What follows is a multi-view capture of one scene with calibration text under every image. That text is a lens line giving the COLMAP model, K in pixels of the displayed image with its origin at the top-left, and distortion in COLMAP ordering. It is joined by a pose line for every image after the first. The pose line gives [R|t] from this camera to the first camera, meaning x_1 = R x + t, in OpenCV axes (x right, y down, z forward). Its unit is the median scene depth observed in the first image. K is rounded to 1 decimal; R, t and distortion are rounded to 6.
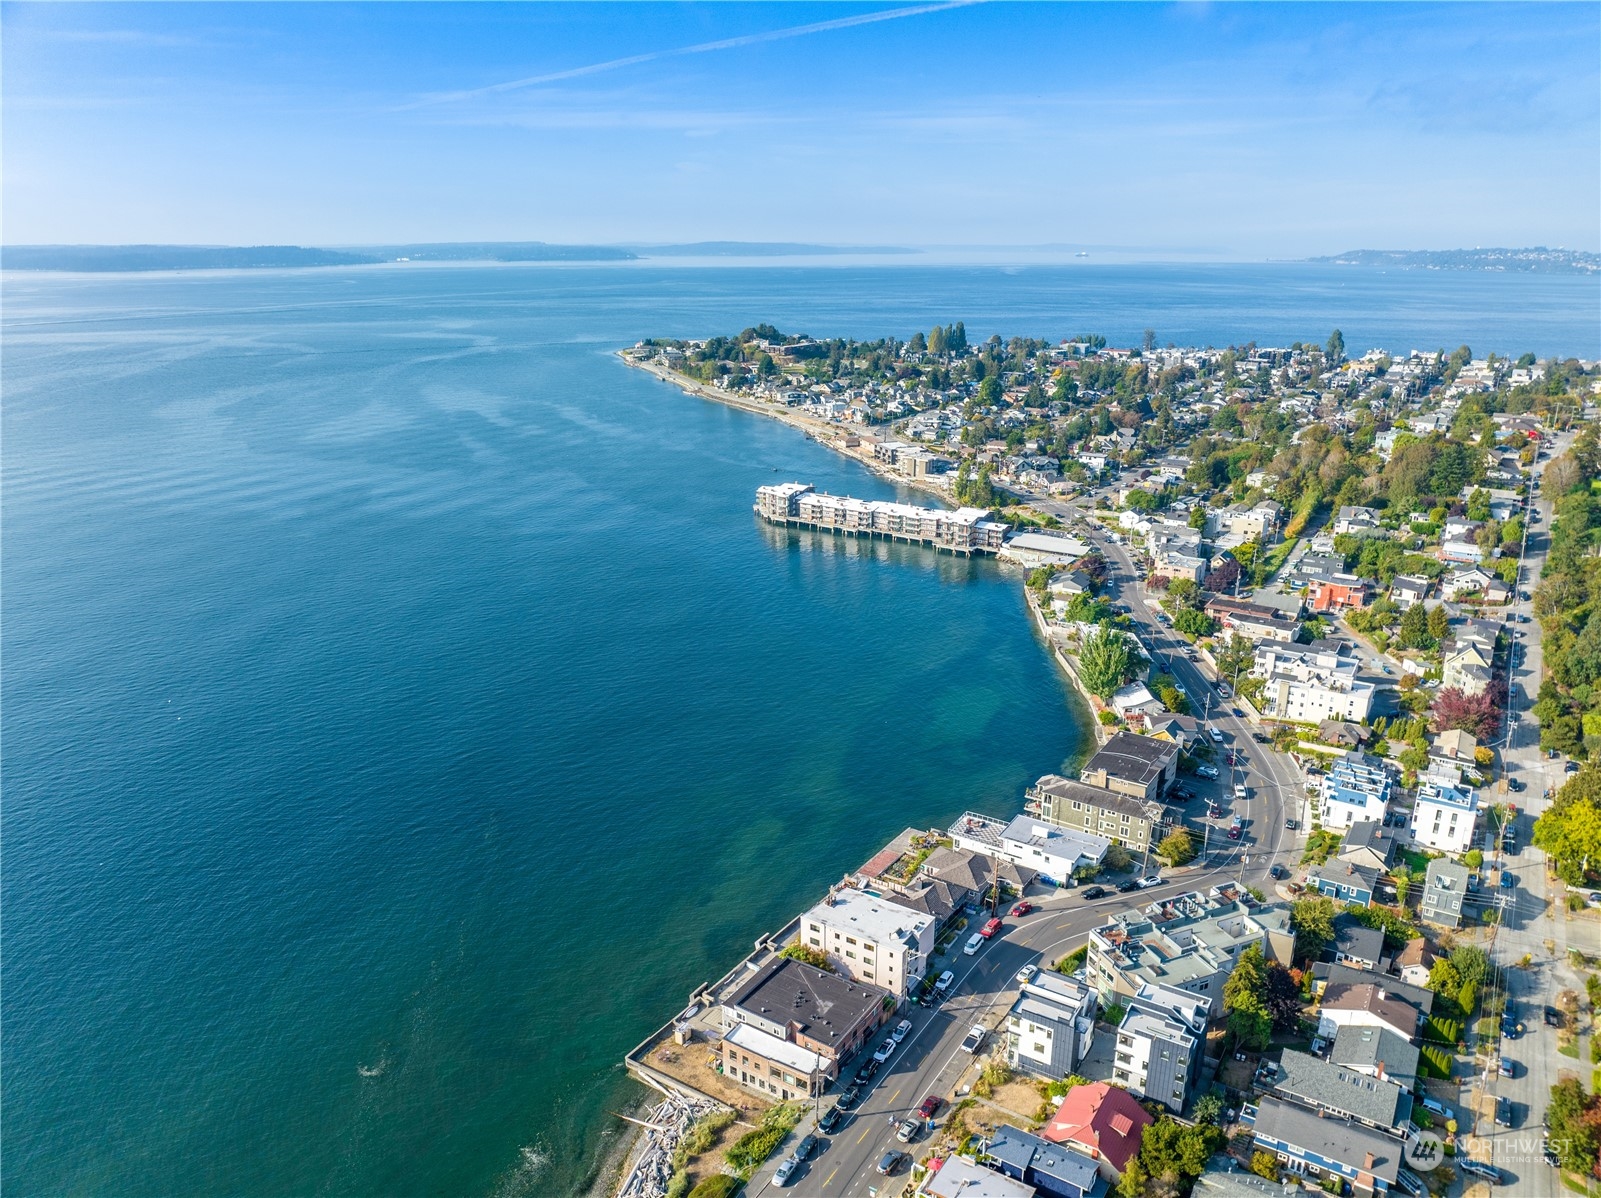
lens RADIAL K [[1137.5, 0, 803.6], [0, 1137.5, 589.2], [0, 0, 1]] dist [-0.044131, 0.010125]
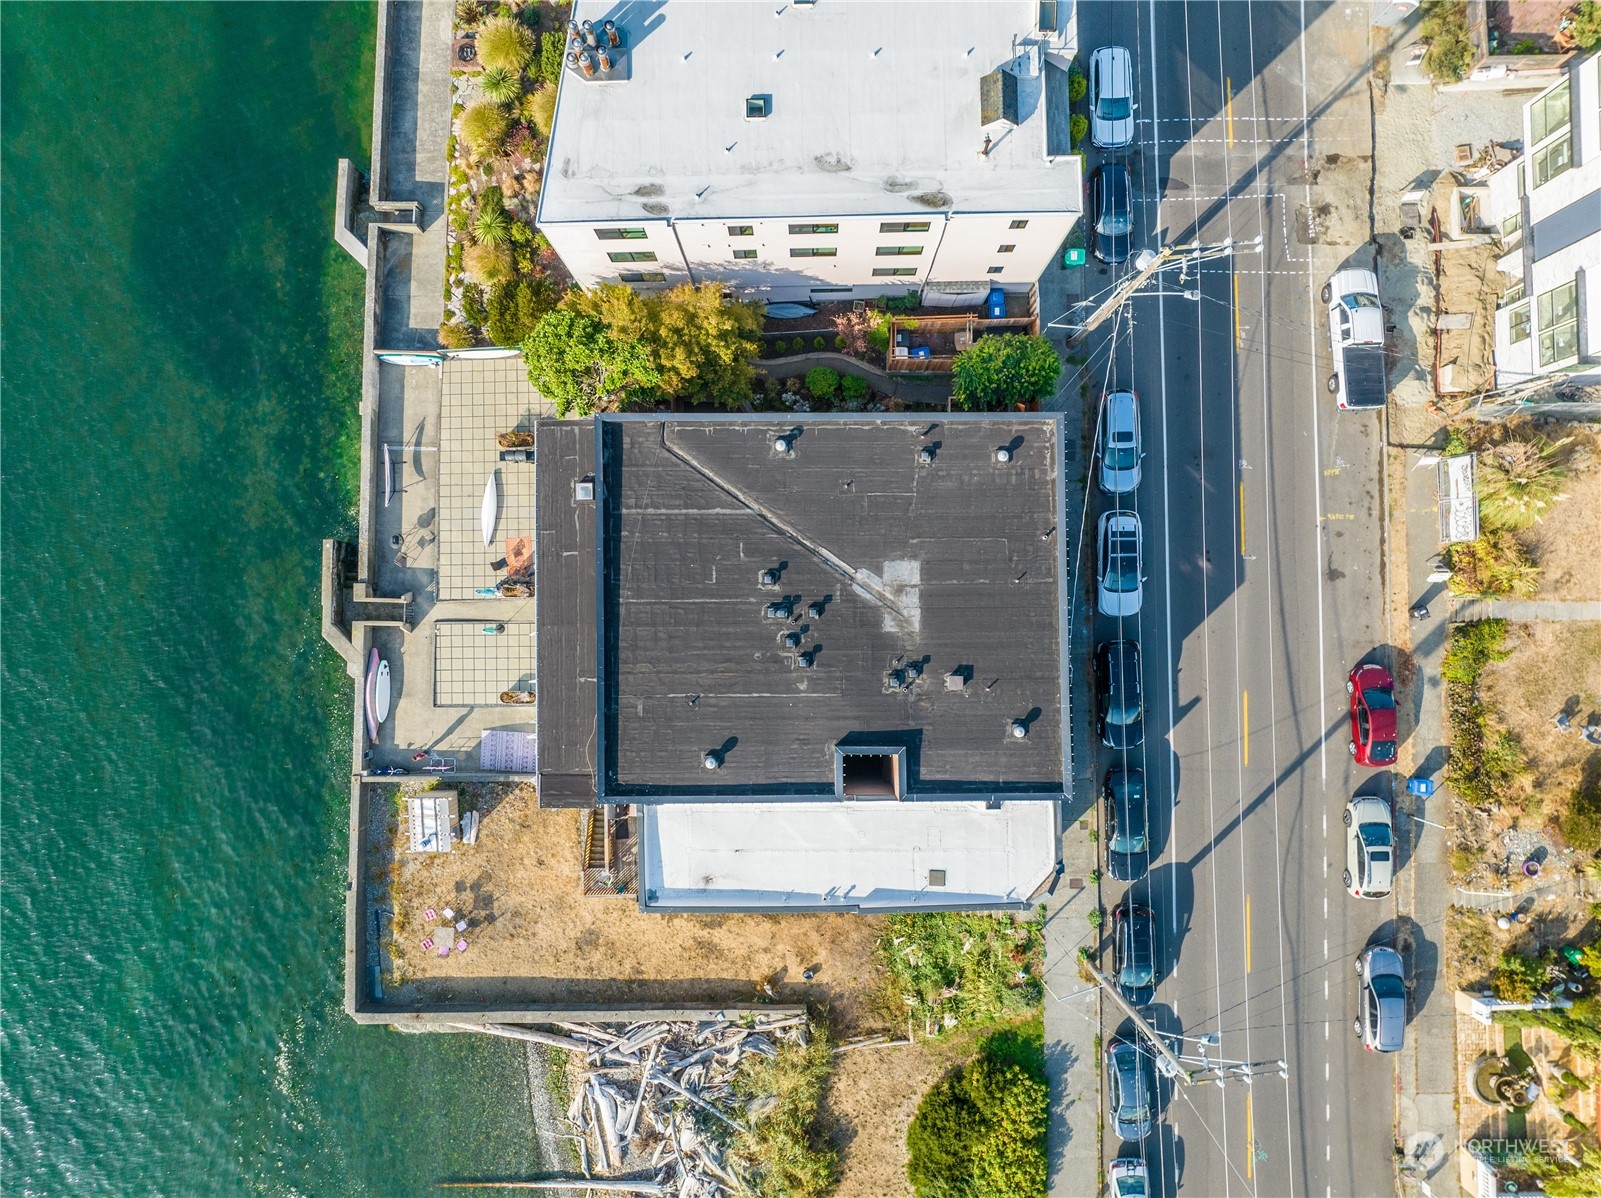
lens RADIAL K [[1137.5, 0, 803.6], [0, 1137.5, 589.2], [0, 0, 1]] dist [-0.044131, 0.010125]
pose [[0.835466, -0.549457, 0.009661, -0.000338], [0.167072, 0.270707, 0.948053, 0.102178], [-0.523530, -0.790452, 0.317965, 0.748938]]
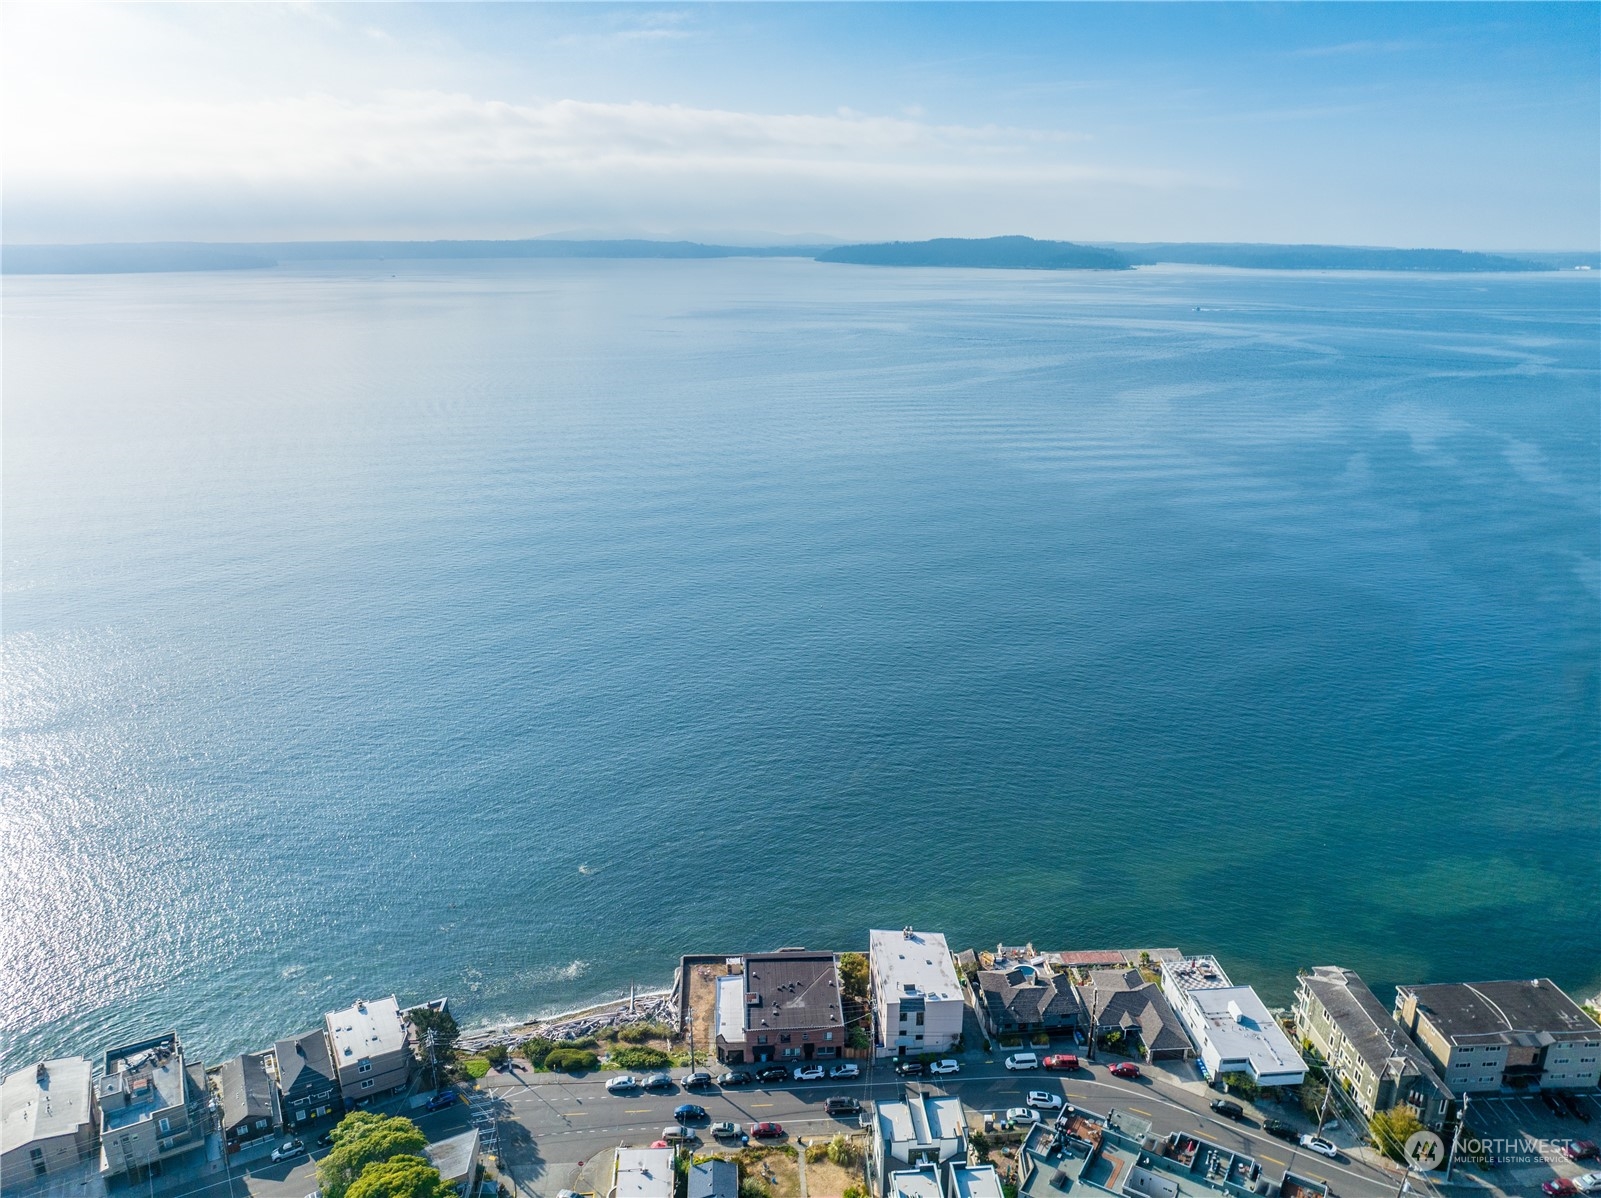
lens RADIAL K [[1137.5, 0, 803.6], [0, 1137.5, 589.2], [0, 0, 1]] dist [-0.044131, 0.010125]
pose [[0.594467, 0.235382, -0.768898, 0.573983], [-0.236381, 0.965104, 0.112691, -0.084623], [0.768591, 0.114762, 0.629362, 0.261146]]
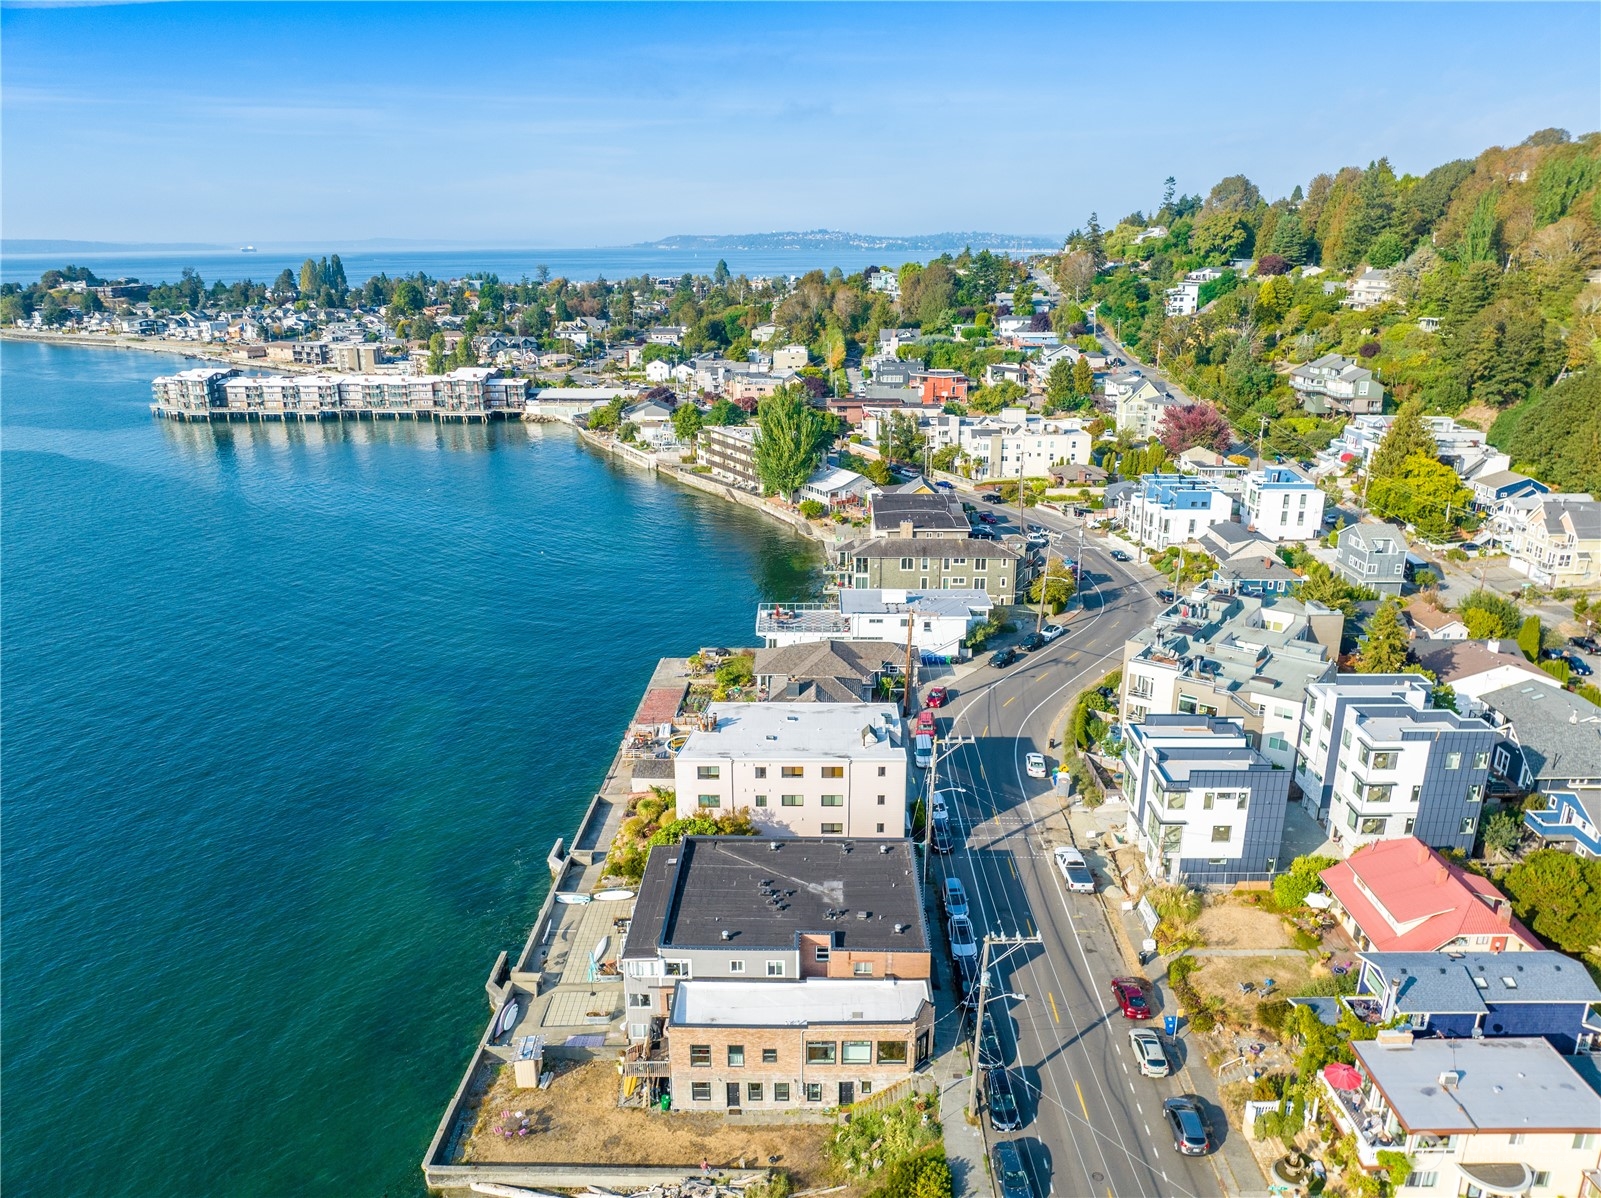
lens RADIAL K [[1137.5, 0, 803.6], [0, 1137.5, 589.2], [0, 0, 1]] dist [-0.044131, 0.010125]
pose [[0.848315, -0.155048, 0.506283, -0.169696], [0.154686, 0.987024, 0.043085, 0.178634], [-0.506393, 0.041766, 0.861291, 0.476278]]
